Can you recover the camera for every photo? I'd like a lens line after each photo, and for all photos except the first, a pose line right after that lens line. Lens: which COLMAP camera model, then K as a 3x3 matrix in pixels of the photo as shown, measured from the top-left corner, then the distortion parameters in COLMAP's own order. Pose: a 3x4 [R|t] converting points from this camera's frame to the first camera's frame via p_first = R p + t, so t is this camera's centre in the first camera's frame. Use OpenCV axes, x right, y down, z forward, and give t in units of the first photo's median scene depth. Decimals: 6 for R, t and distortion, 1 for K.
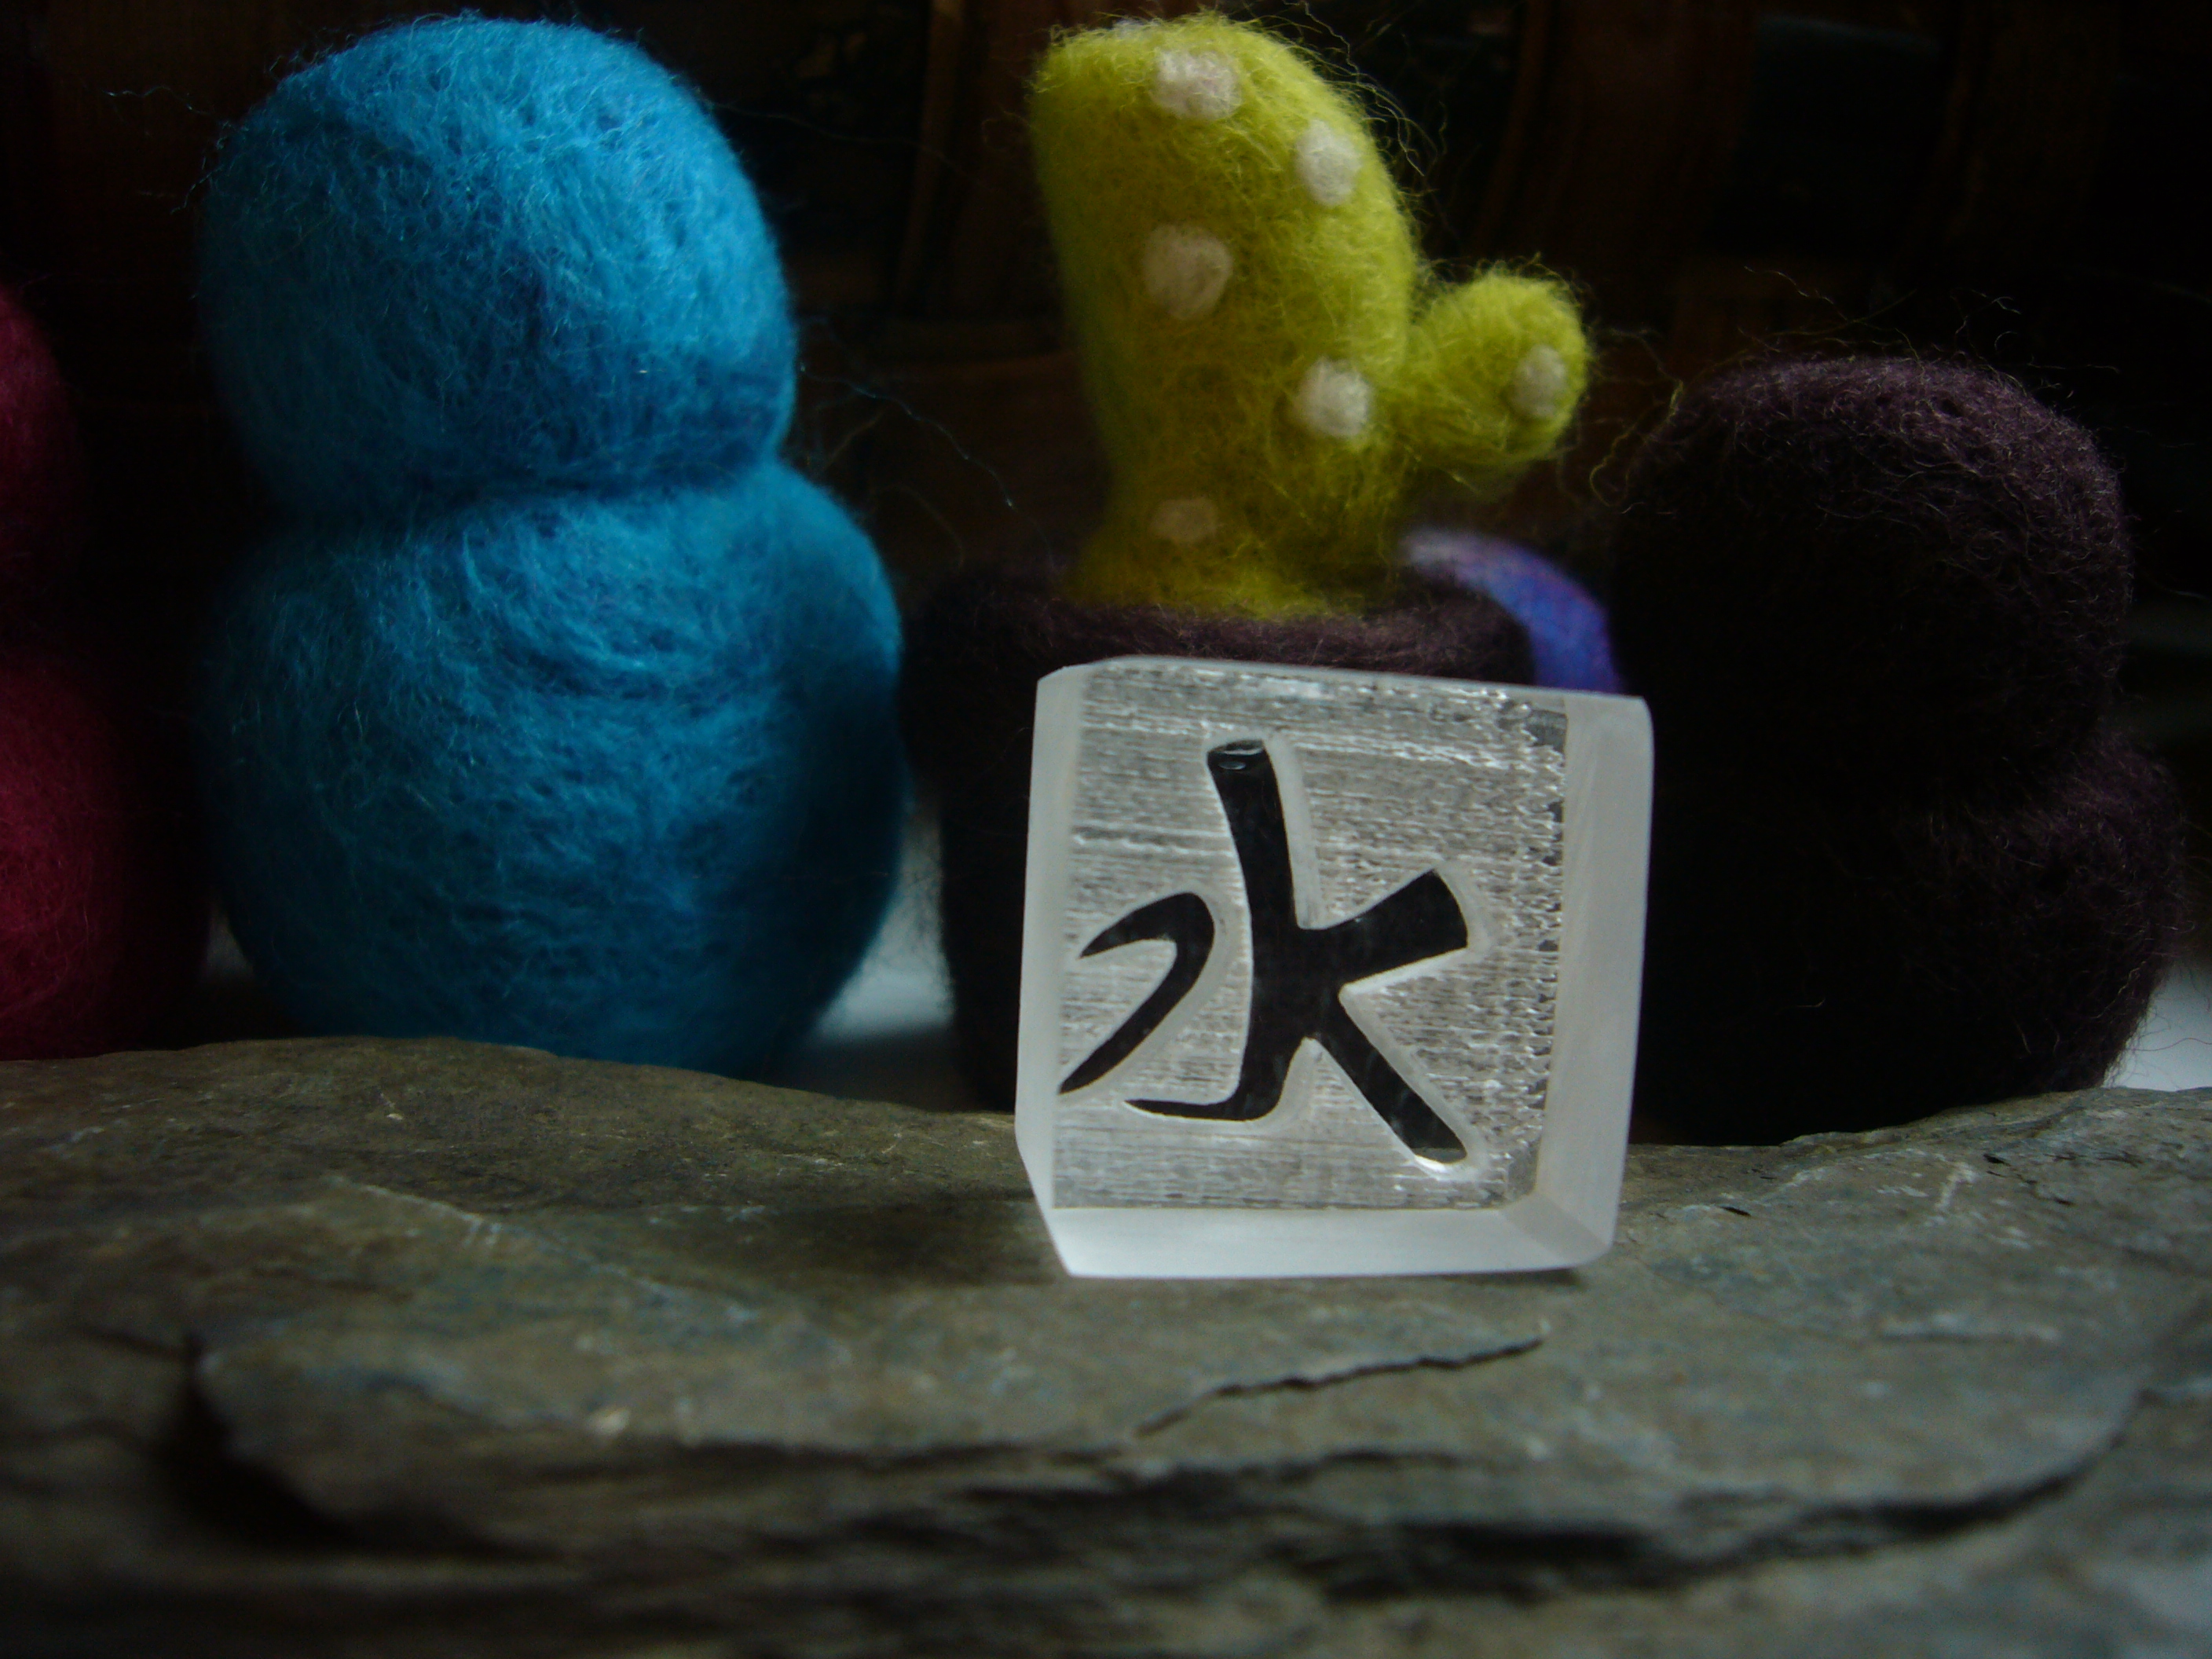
lens RADIAL K [[1880.3, 0, 1105.0], [0, 1880.3, 818.2], [0, 0, 1]] dist [-0.115736, 0.078496]
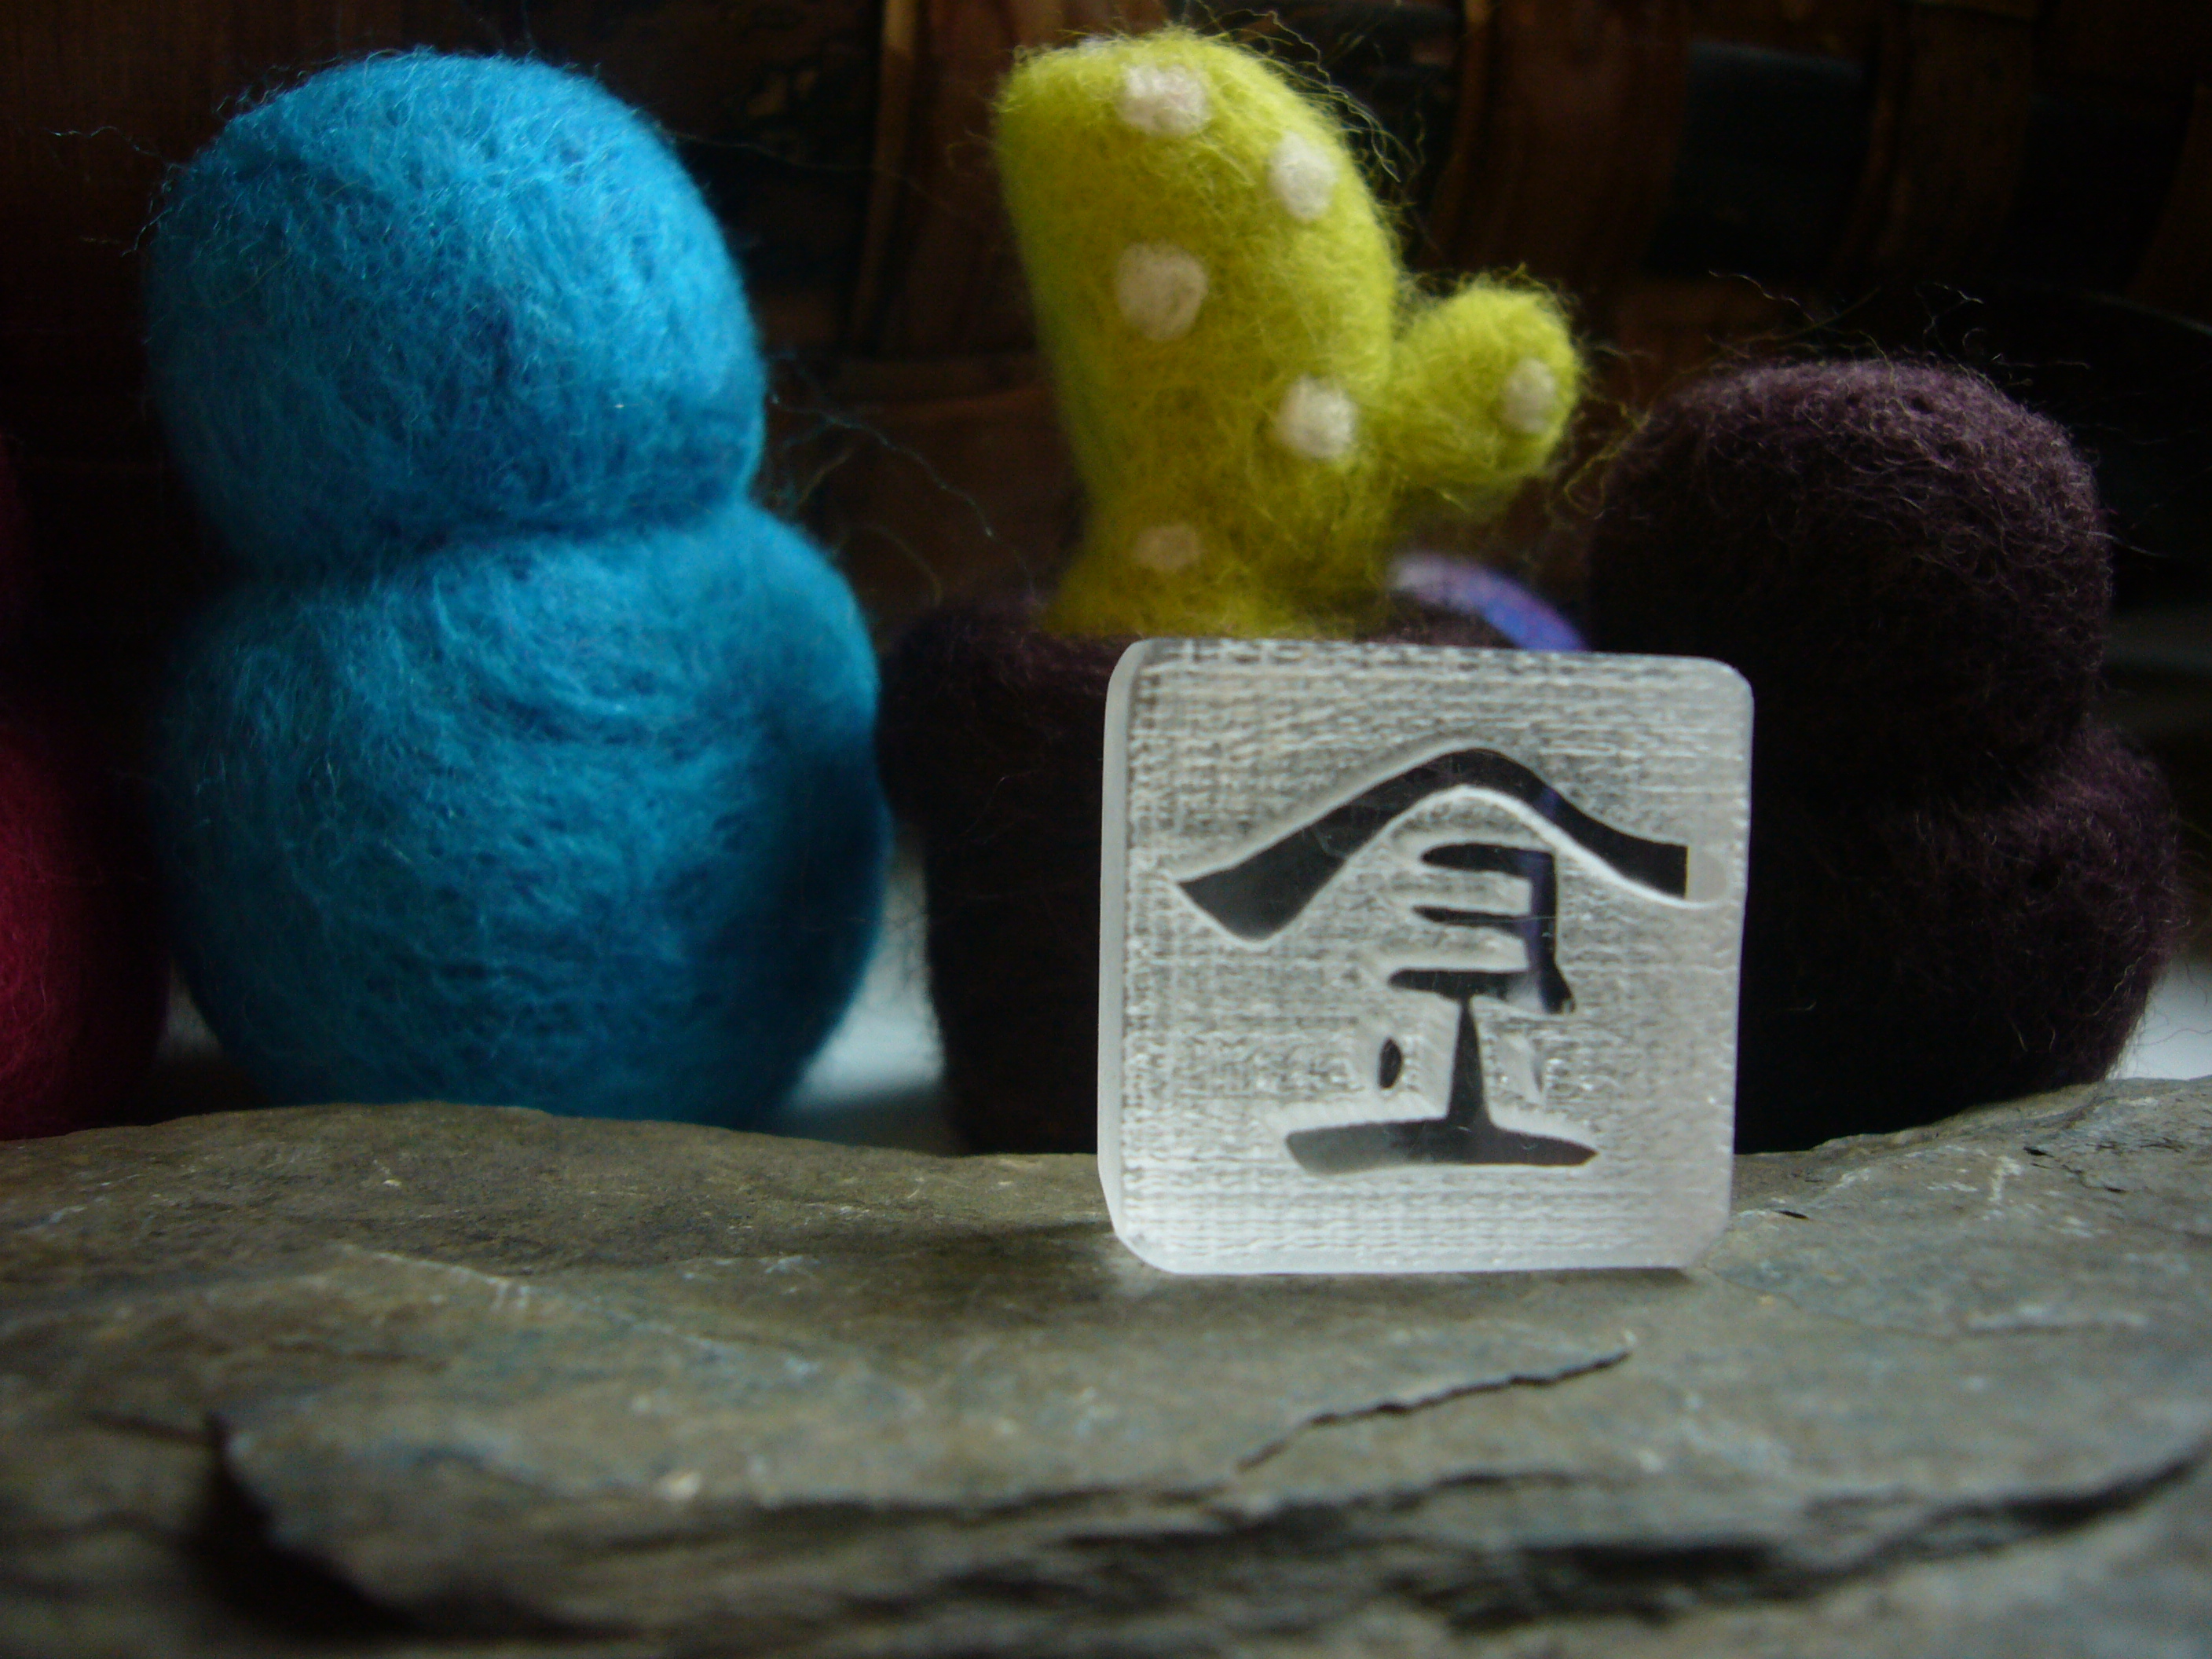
lens RADIAL K [[1880.9, 0, 1117.4], [0, 1880.9, 810.1], [0, 0, 1]] dist [-0.113914, 0.074106]
pose [[0.998266, -0.036426, 0.046249, -0.045300], [0.037935, 0.998761, -0.032196, 0.013591], [-0.045019, 0.033894, 0.998411, 0.025833]]
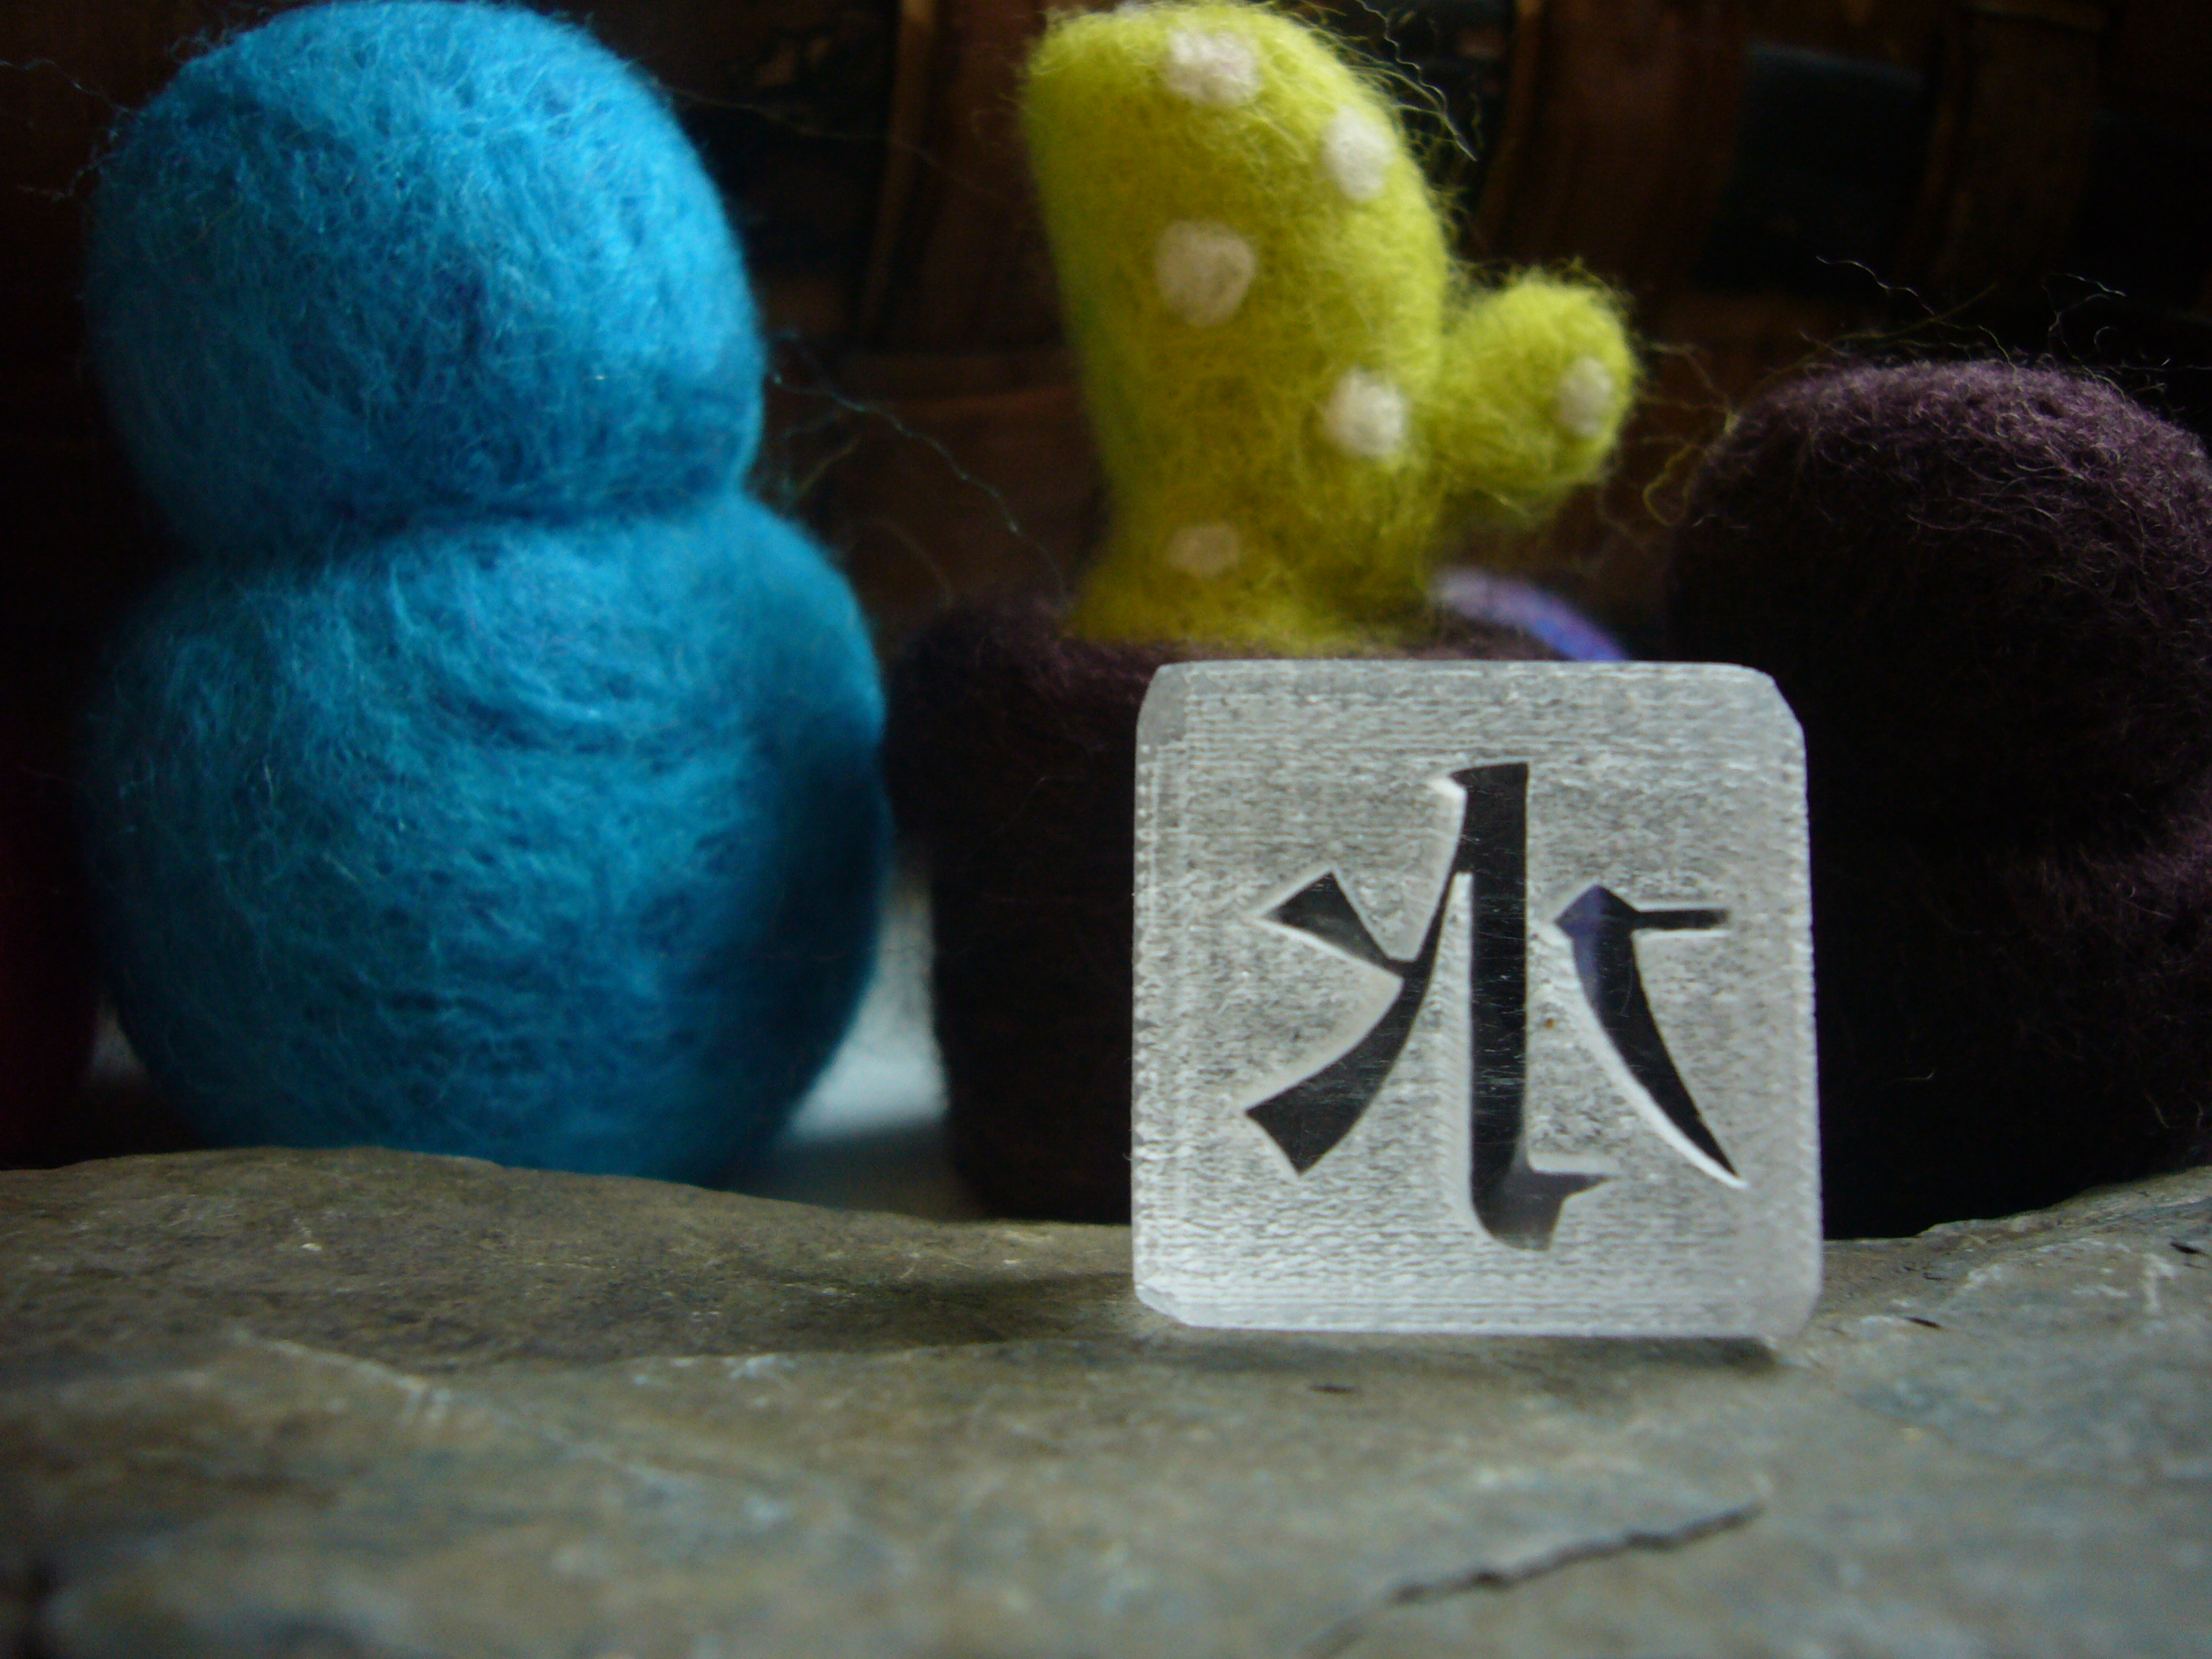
lens RADIAL K [[1886.1, 0, 1111.9], [0, 1886.1, 801.7], [0, 0, 1]] dist [-0.109424, 0.065678]
pose [[0.998949, -0.014749, 0.043389, -0.053545], [0.016943, 0.998573, -0.050654, 0.008699], [-0.042580, 0.051336, 0.997773, 0.136471]]
